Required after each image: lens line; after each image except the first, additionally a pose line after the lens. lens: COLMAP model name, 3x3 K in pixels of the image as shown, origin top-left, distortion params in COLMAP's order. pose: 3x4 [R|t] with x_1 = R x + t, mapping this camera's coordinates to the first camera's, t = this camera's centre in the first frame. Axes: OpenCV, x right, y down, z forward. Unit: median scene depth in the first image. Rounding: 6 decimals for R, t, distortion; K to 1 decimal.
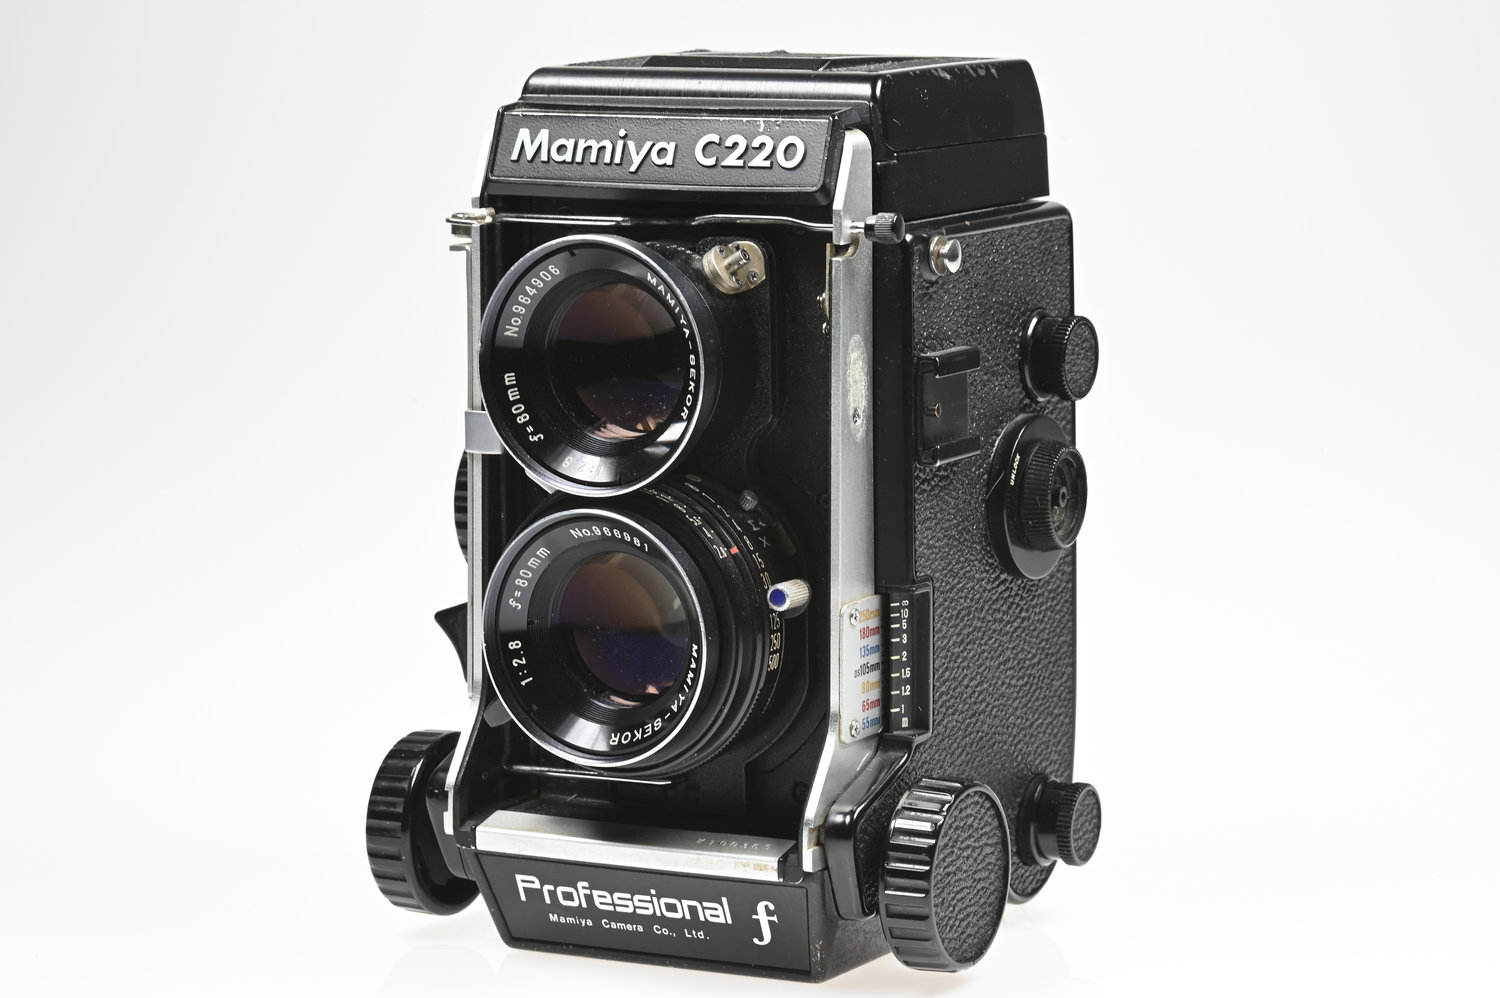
lens RADIAL K [[4923.4, 0, 750.0], [0, 4923.4, 499.0], [0, 0, 1]] dist [0.531806, 0.240696]
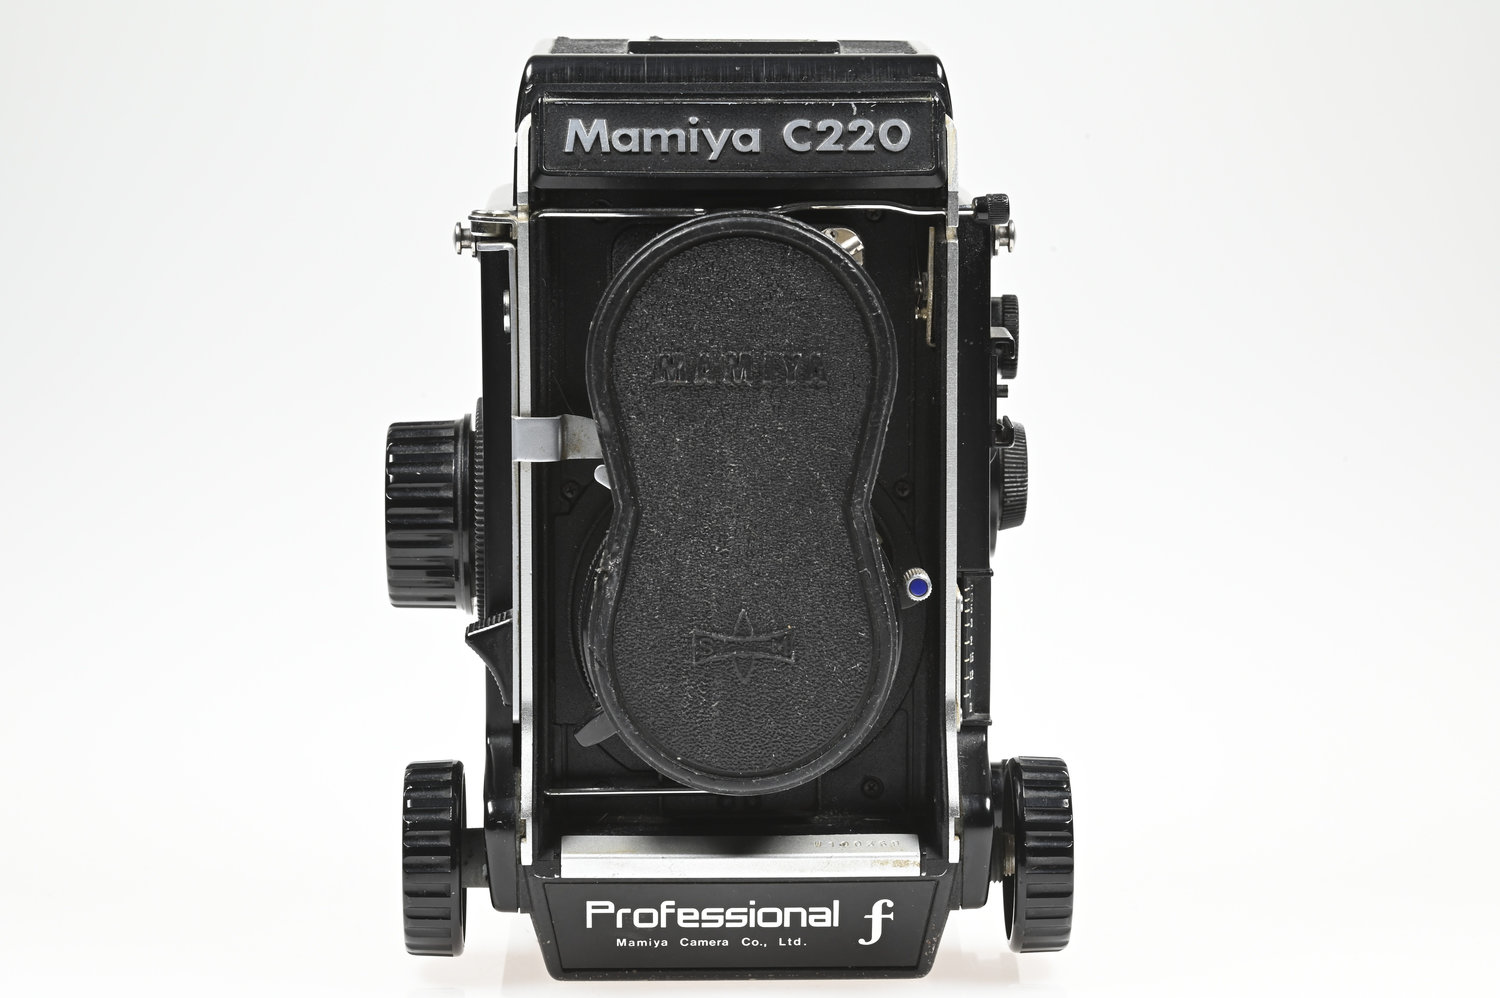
lens RADIAL K [[4923.4, 0, 750.0], [0, 4923.4, 499.0], [0, 0, 1]] dist [0.531806, 0.240696]
pose [[0.866580, -0.058007, 0.495655, -0.495787], [0.060778, 0.998096, 0.010548, -0.009759], [-0.495323, 0.020984, 0.868455, 0.157250]]
